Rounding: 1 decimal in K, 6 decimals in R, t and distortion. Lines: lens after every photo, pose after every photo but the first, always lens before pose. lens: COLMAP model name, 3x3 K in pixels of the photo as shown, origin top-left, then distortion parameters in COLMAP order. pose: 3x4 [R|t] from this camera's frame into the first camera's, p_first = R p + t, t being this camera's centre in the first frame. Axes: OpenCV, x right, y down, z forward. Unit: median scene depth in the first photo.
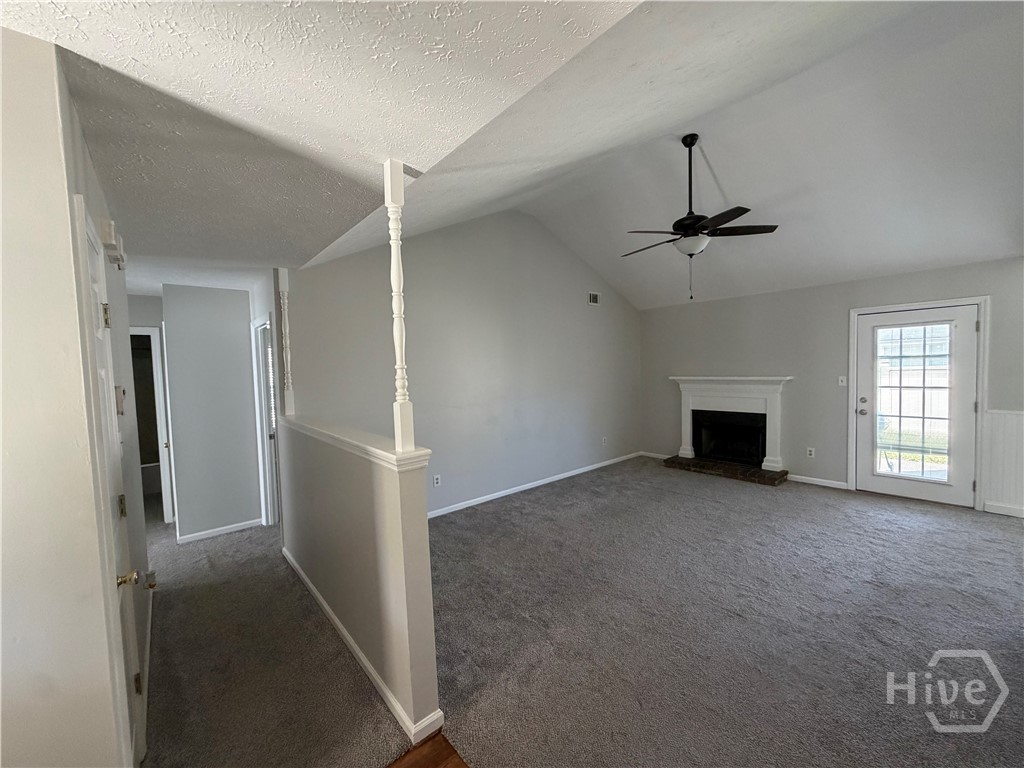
lens RADIAL K [[407.6, 0, 510.4], [0, 407.6, 388.2], [0, 0, 1]] dist [0.000082, 0.000014]
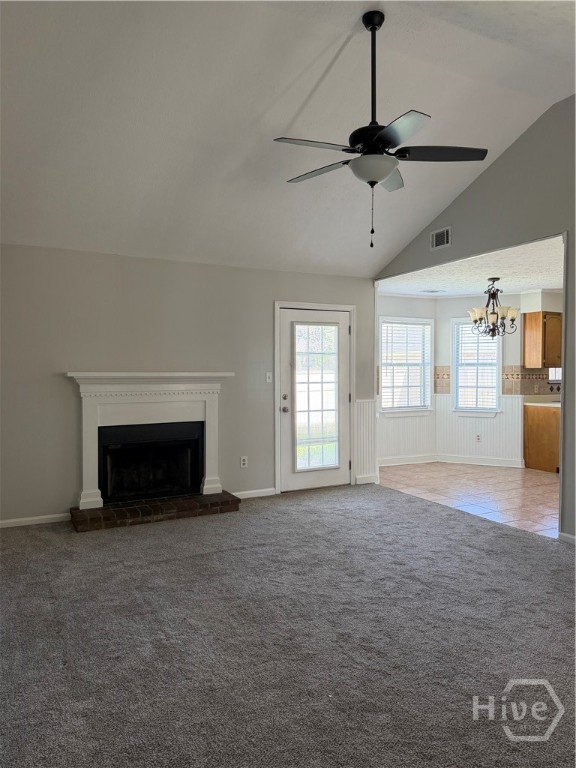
lens RADIAL K [[541.2, 0, 283.1], [0, 541.2, 381.9], [0, 0, 1]] dist [0.047185, -0.063165]
pose [[0.234393, 0.009496, 0.972096, -0.587225], [0.048535, 0.998591, -0.021457, 0.032656], [-0.970930, 0.052210, 0.233602, 1.098641]]
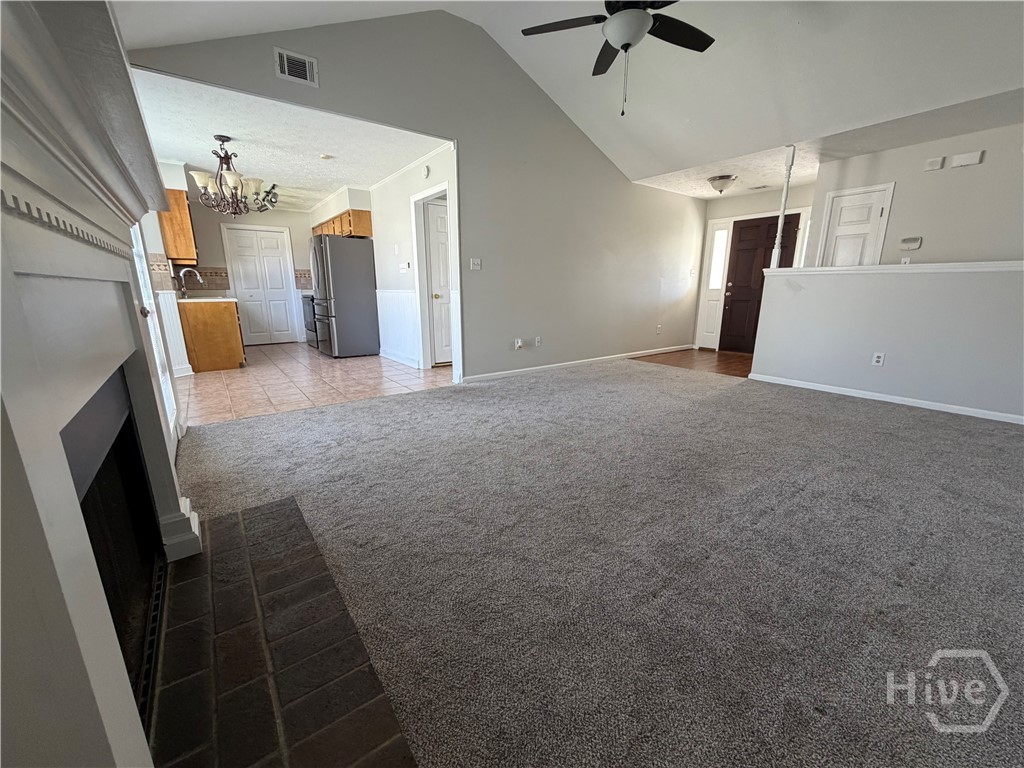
lens RADIAL K [[407.6, 0, 504.3], [0, 407.6, 385.8], [0, 0, 1]] dist [0.000082, 0.000014]
pose [[-0.997029, 0.012037, 0.076076, 0.718219], [0.033381, 0.957660, 0.285961, 0.036958], [-0.069413, 0.287651, -0.955217, 2.182956]]
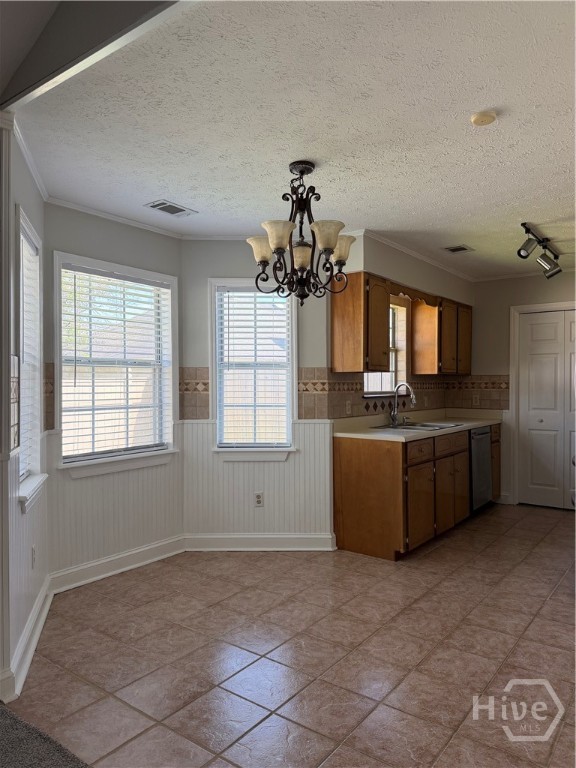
lens RADIAL K [[541.2, 0, 295.8], [0, 541.2, 385.7], [0, 0, 1]] dist [0.047185, -0.063165]
pose [[-0.232368, 0.028047, 0.972223, 0.776589], [0.063890, 0.997865, -0.013516, 0.018569], [-0.970527, 0.058975, -0.233664, 1.031469]]
